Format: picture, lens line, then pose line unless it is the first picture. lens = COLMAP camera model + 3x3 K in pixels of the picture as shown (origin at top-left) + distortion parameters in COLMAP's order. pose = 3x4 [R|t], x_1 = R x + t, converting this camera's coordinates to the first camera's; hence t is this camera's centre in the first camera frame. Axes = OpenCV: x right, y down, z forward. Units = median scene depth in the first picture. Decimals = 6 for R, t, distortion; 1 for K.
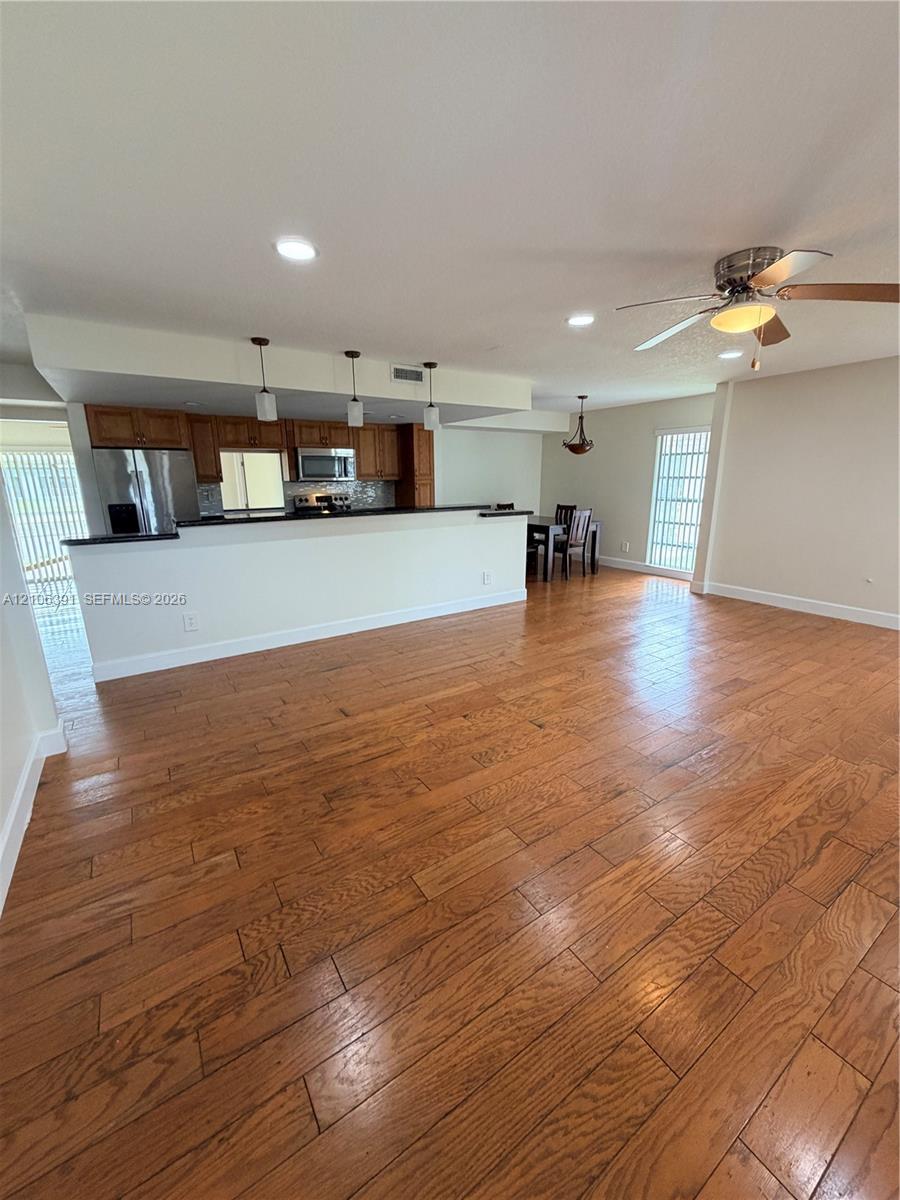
lens RADIAL K [[479.1, 0, 450.0], [0, 479.1, 600.0], [0, 0, 1]] dist [0.000043, 0.000039]
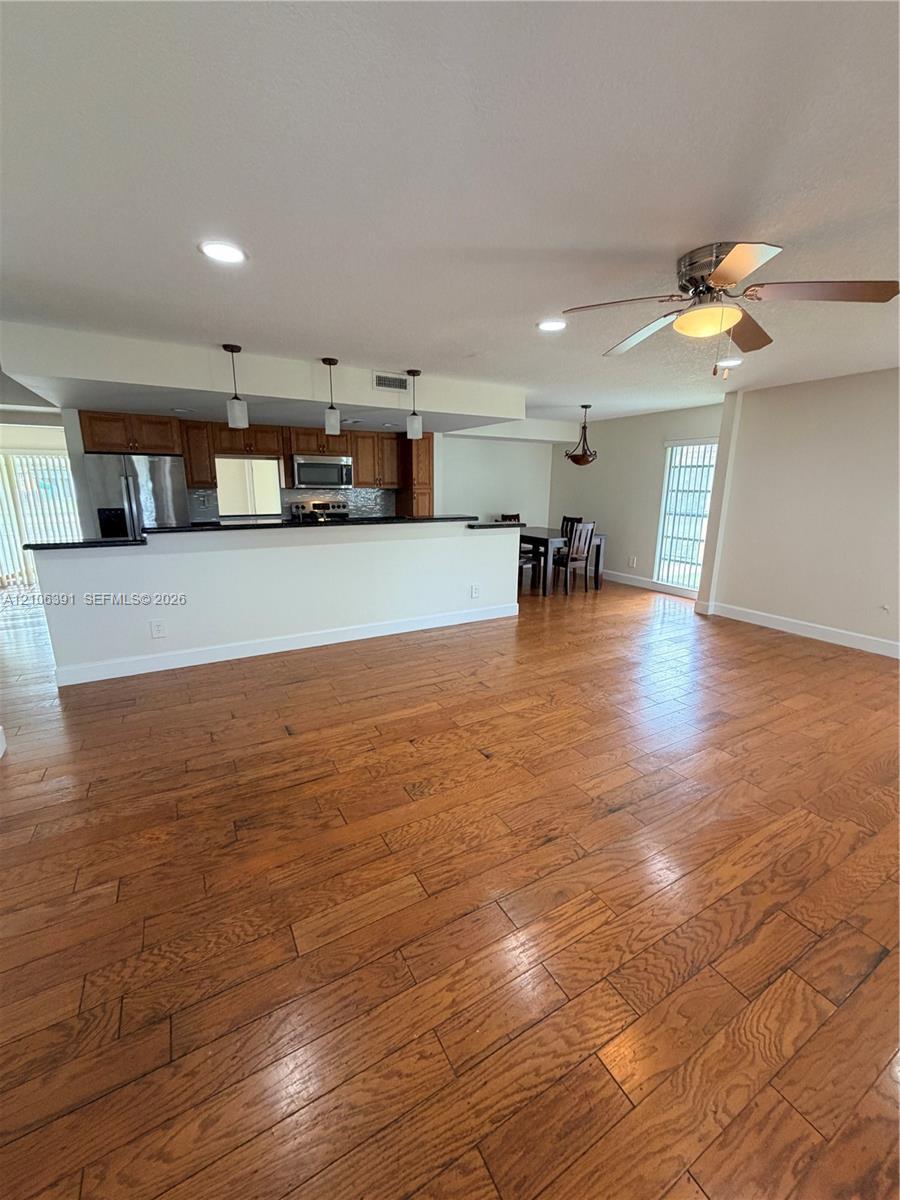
lens RADIAL K [[479.1, 0, 450.0], [0, 479.1, 600.0], [0, 0, 1]] dist [0.000043, 0.000039]
pose [[0.997718, 0.030687, -0.060145, 0.132815], [-0.031612, 0.999395, -0.014494, -0.020394], [0.059664, 0.016362, 0.998084, 0.048734]]
